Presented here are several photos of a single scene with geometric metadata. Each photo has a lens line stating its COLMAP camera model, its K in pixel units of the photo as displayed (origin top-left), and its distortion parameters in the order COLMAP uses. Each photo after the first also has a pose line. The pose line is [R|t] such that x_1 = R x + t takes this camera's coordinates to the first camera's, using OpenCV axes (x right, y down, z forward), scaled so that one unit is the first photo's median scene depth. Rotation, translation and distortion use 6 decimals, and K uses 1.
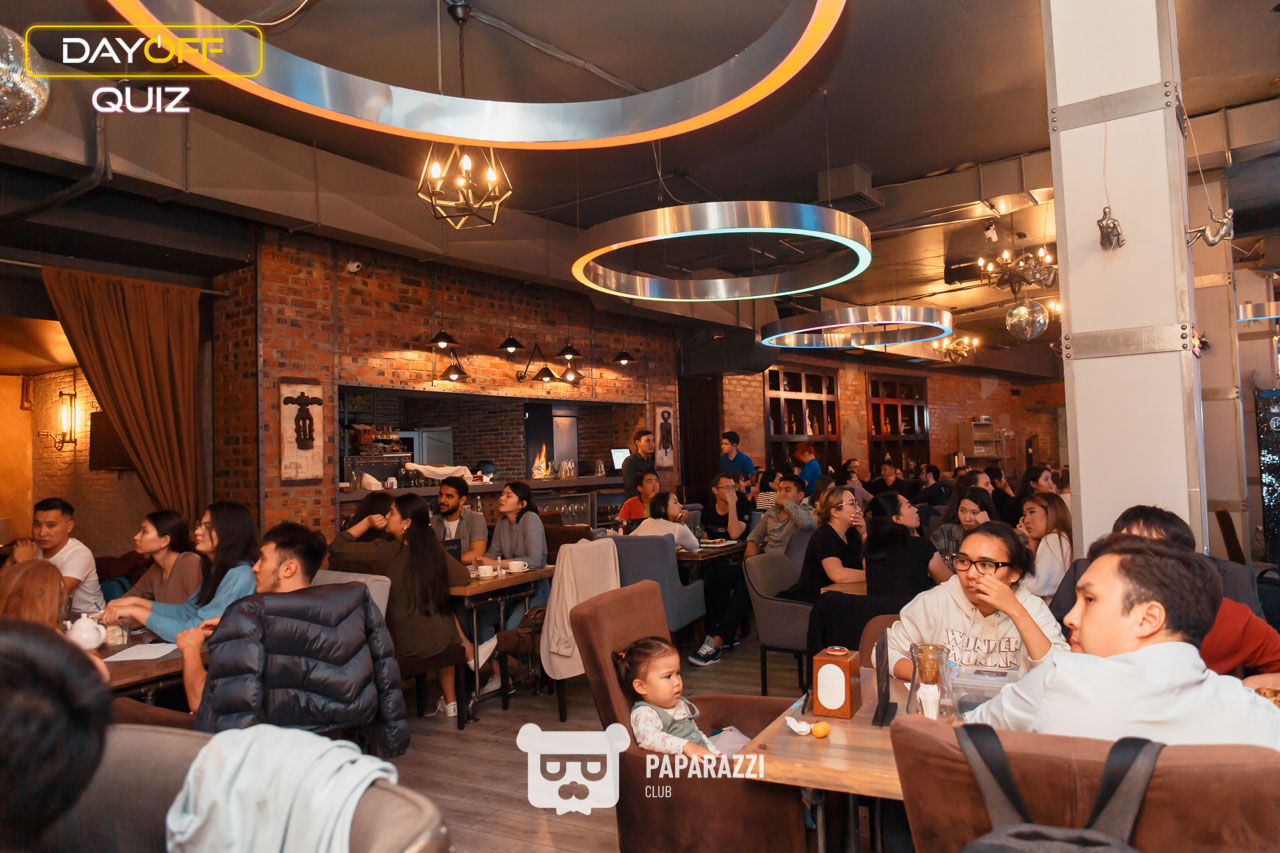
lens RADIAL K [[903.7, 0, 640.0], [0, 903.7, 426.5], [0, 0, 1]] dist [-0.005050, -0.004789]
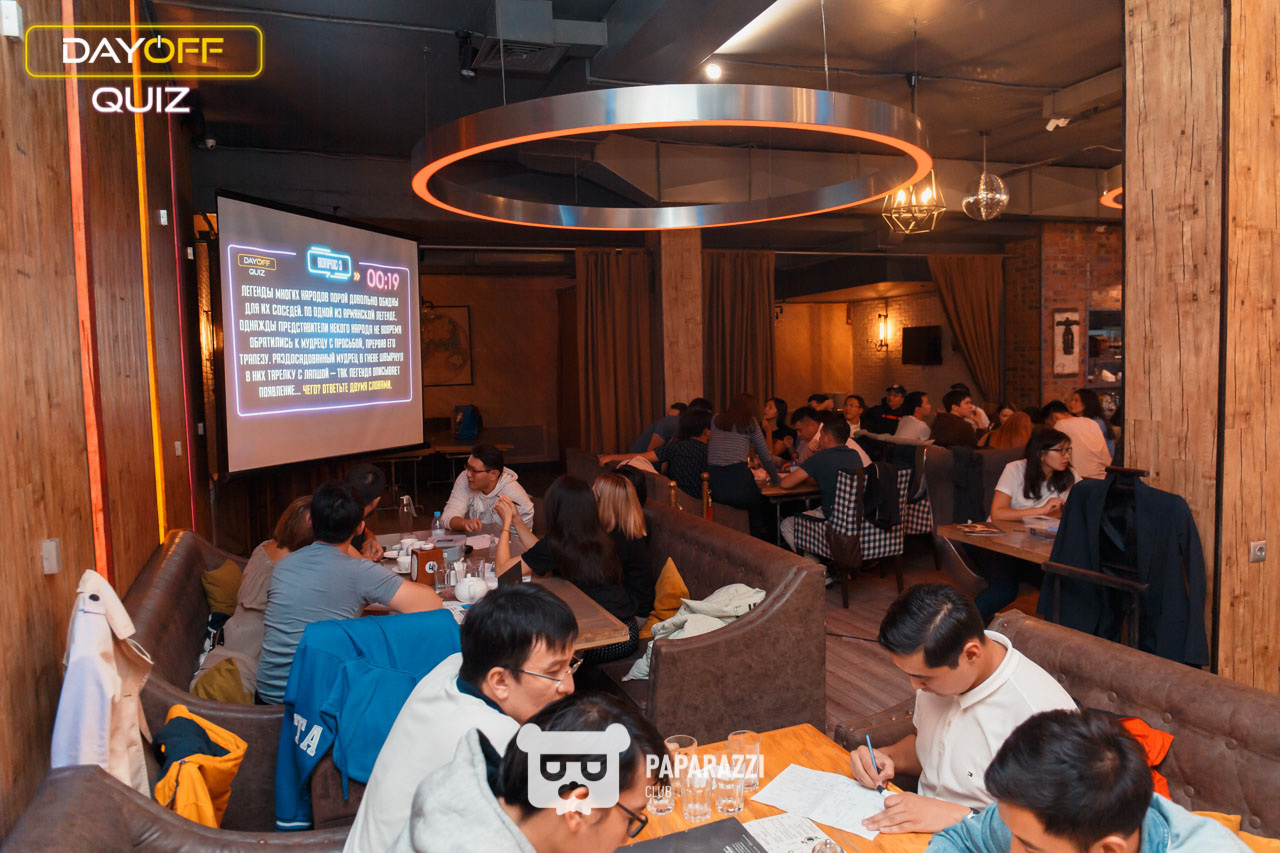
lens RADIAL K [[903.7, 0, 640.0], [0, 903.7, 426.5], [0, 0, 1]] dist [-0.005050, -0.004789]
pose [[0.797620, 0.050224, -0.601065, -0.003219], [0.029188, 0.992146, 0.121634, -0.010168], [0.602453, -0.114562, 0.789890, -0.112169]]
